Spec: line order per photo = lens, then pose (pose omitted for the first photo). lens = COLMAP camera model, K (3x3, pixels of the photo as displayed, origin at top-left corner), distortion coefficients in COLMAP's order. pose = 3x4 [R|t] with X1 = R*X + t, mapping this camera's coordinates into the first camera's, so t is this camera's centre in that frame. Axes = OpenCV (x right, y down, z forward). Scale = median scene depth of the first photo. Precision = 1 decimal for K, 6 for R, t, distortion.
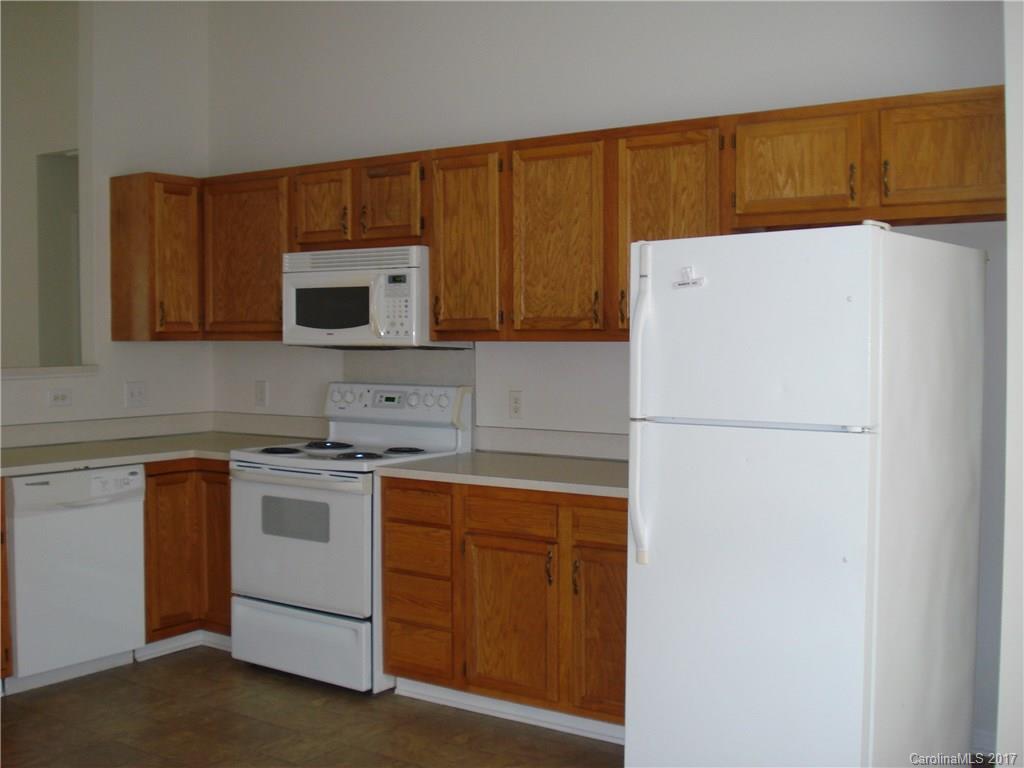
lens RADIAL K [[1184.4, 0, 512.0], [0, 1184.4, 384.0], [0, 0, 1]] dist [-0.091677, -0.006398]
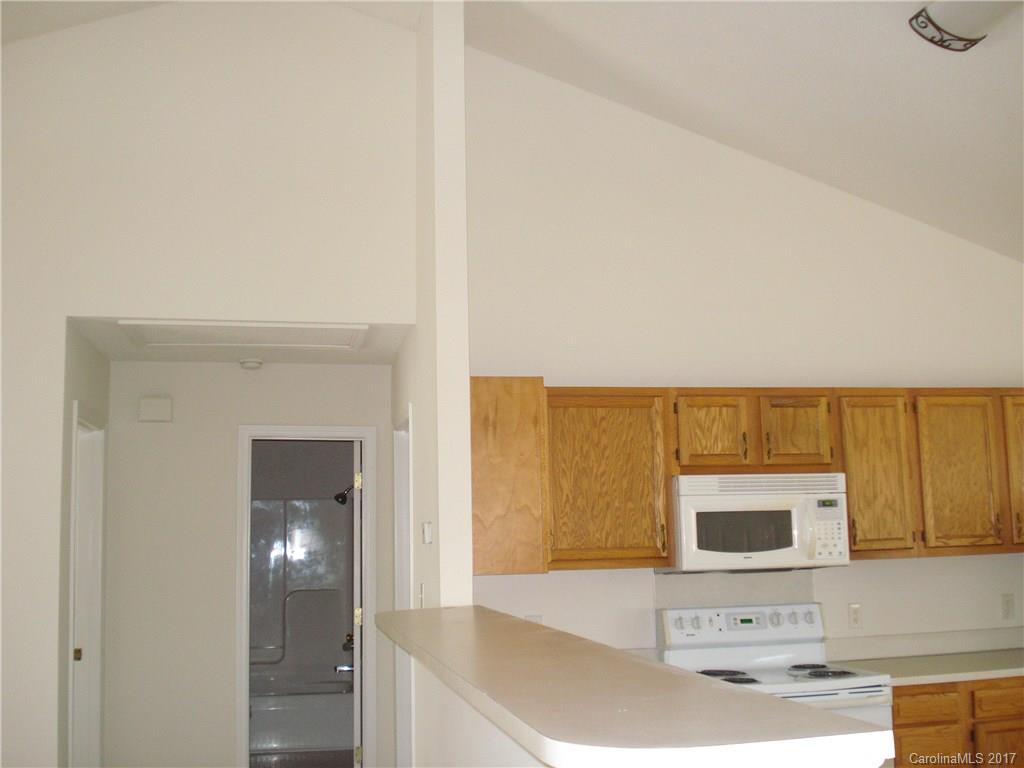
lens RADIAL K [[1184.4, 0, 512.0], [0, 1184.4, 384.0], [0, 0, 1]] dist [-0.091677, -0.006398]
pose [[0.665802, 0.083621, 0.741428, -1.096001], [0.056576, 0.985181, -0.161917, -0.038912], [-0.743981, 0.149752, 0.651205, 0.501679]]
